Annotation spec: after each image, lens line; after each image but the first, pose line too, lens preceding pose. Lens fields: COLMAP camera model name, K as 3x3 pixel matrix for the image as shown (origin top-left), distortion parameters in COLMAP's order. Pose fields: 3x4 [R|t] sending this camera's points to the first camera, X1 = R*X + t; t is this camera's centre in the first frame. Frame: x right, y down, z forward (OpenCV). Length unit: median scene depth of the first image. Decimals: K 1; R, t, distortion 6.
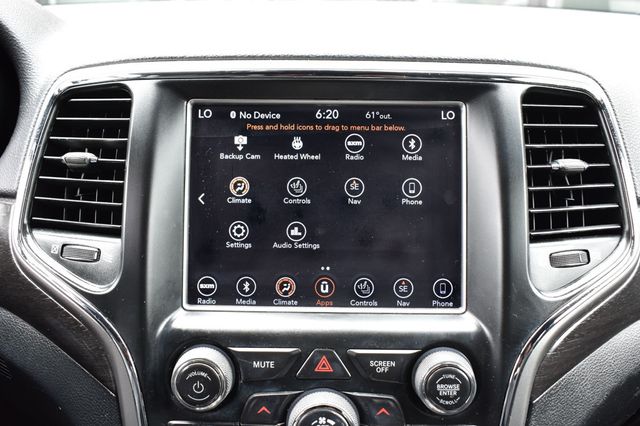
lens RADIAL K [[673.7, 0, 318.7], [0, 673.7, 212.6], [0, 0, 1]] dist [-0.074530, 0.000000]
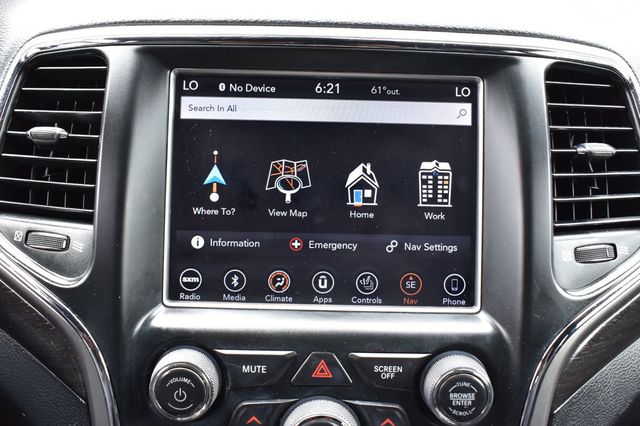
lens RADIAL K [[673.7, 0, 318.9], [0, 673.7, 211.6], [0, 0, 1]] dist [-0.074530, 0.000000]
pose [[0.999504, 0.012852, 0.028766, -0.023544], [-0.013285, 0.999800, 0.014922, 0.004060], [-0.028569, -0.015296, 0.999475, 0.110160]]
